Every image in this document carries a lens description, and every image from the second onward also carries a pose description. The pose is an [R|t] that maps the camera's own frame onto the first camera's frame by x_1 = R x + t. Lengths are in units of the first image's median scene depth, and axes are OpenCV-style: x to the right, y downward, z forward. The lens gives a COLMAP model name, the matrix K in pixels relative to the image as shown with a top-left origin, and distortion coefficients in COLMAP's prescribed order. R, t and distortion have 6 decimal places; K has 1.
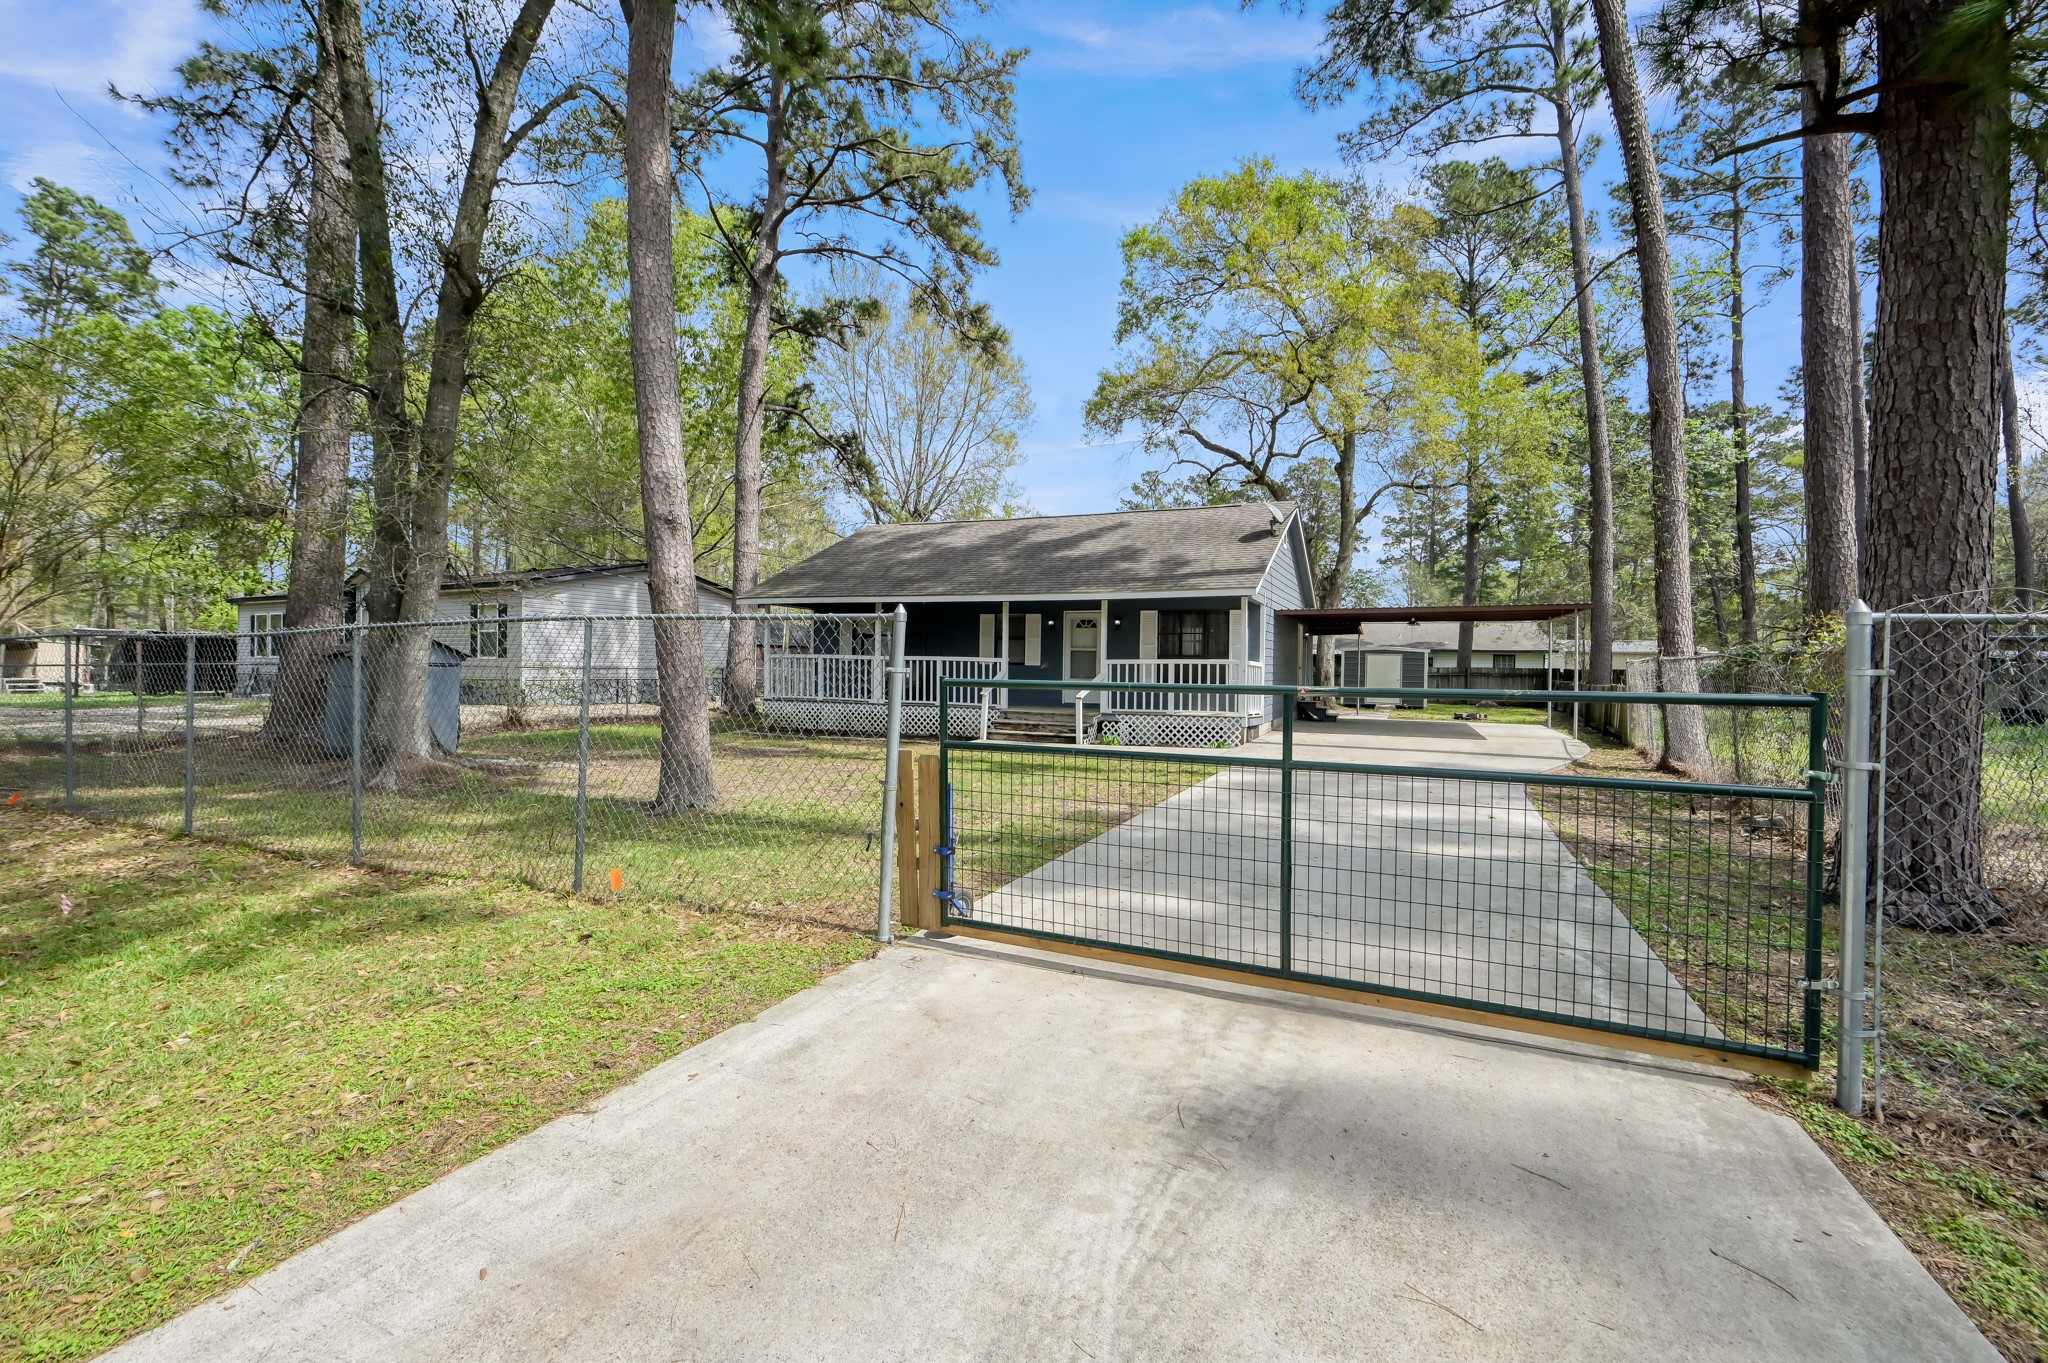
lens RADIAL K [[831.0, 0, 1030.7], [0, 831.0, 671.8], [0, 0, 1]] dist [-0.001250, -0.000233]
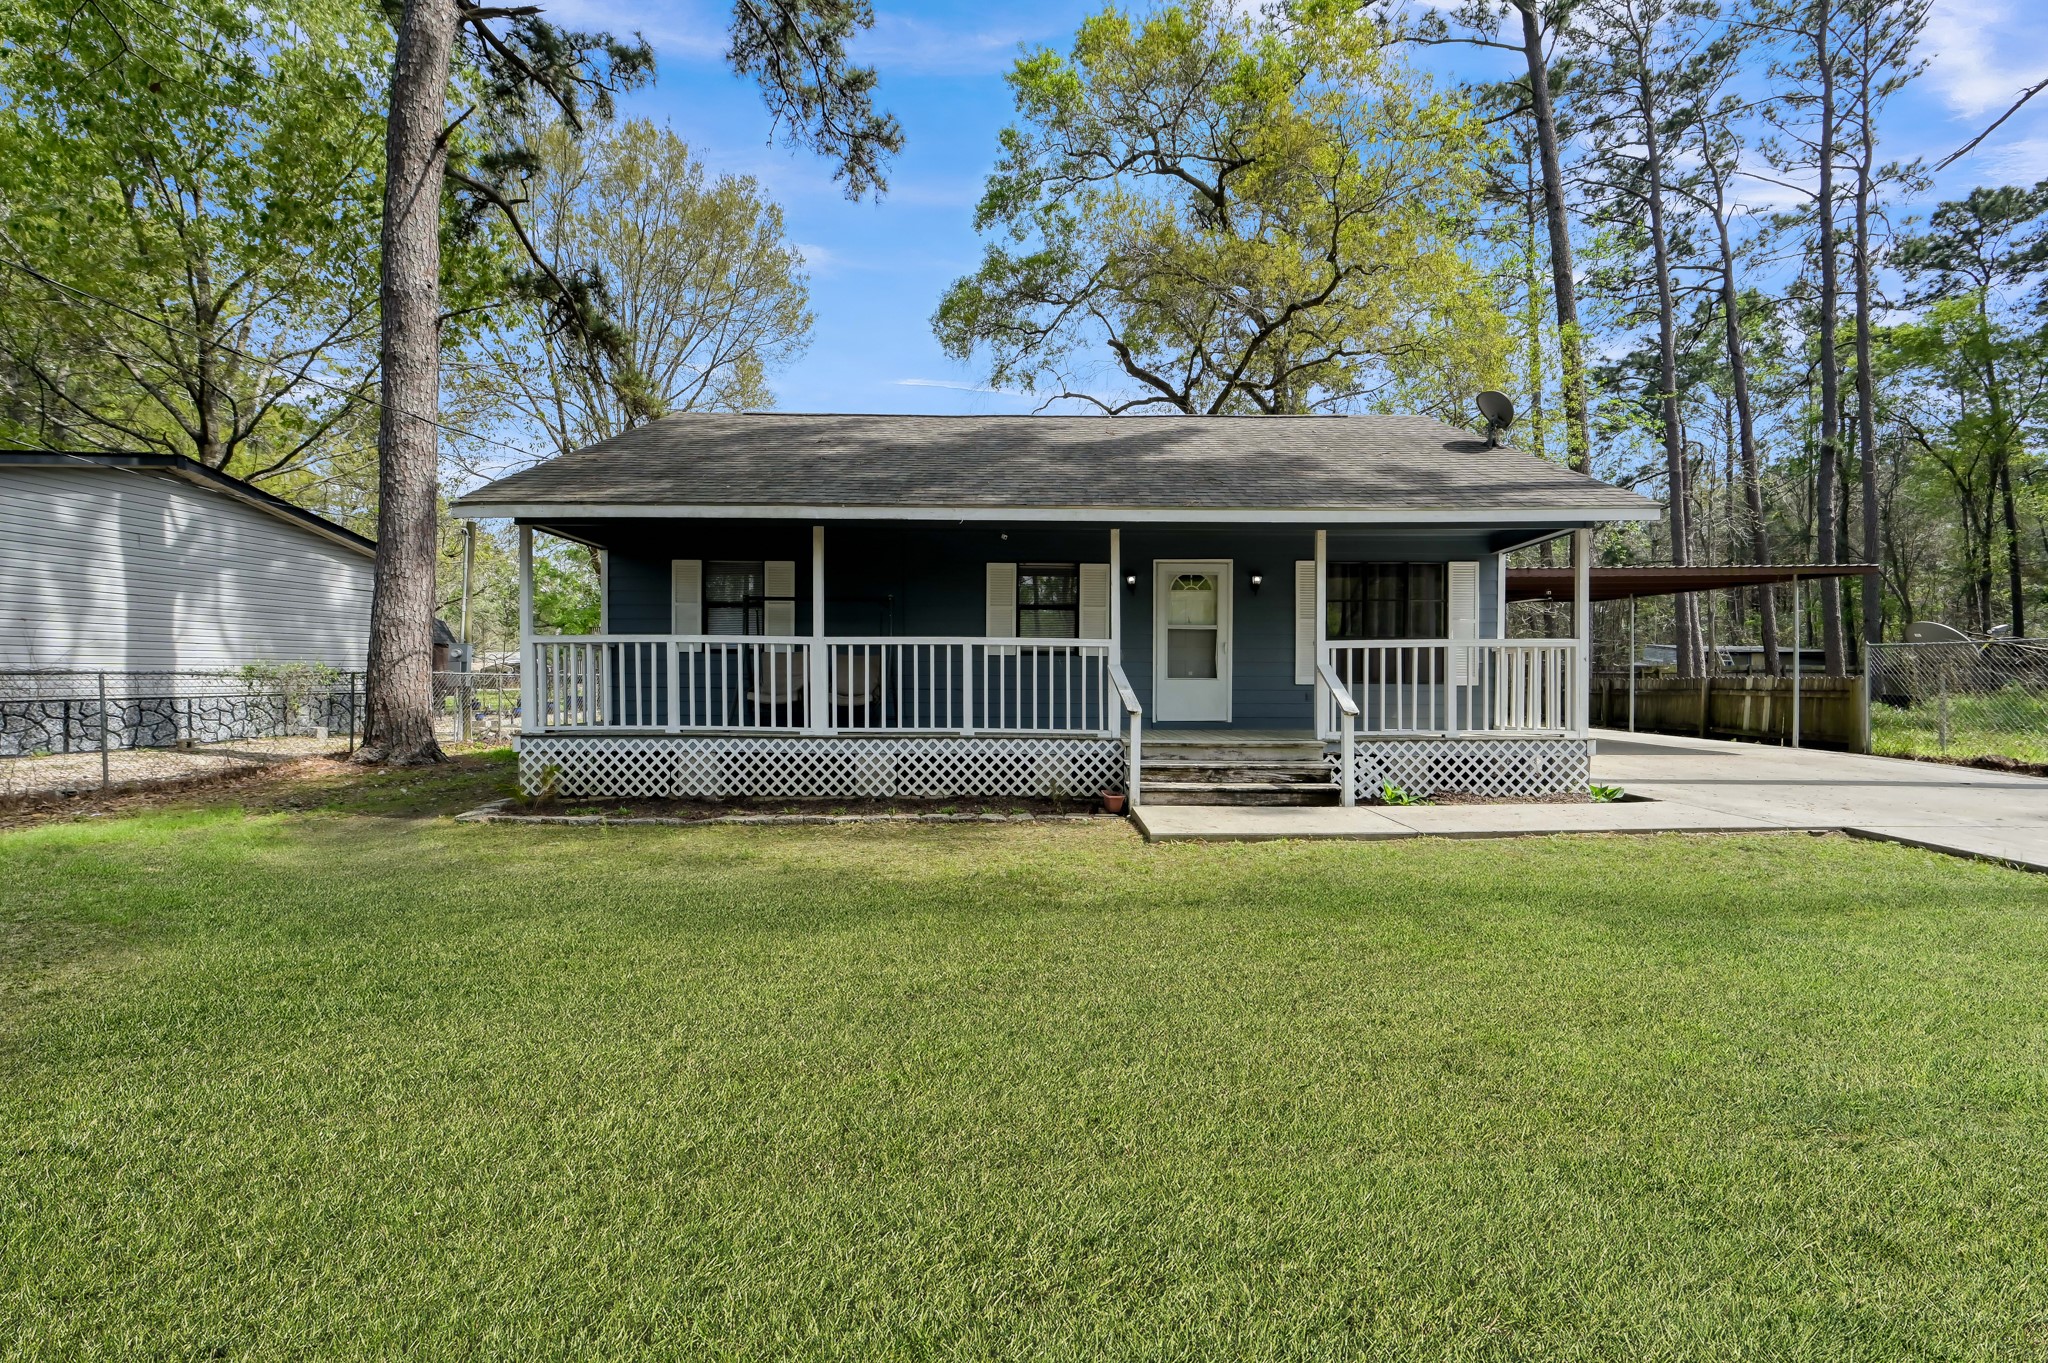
lens RADIAL K [[831.0, 0, 1020.1], [0, 831.0, 682.2], [0, 0, 1]] dist [-0.001250, -0.000233]
pose [[0.909529, -0.017051, 0.415291, -0.217541], [0.015864, 0.999854, 0.006309, 0.005516], [-0.415338, 0.000850, 0.909667, 0.388643]]
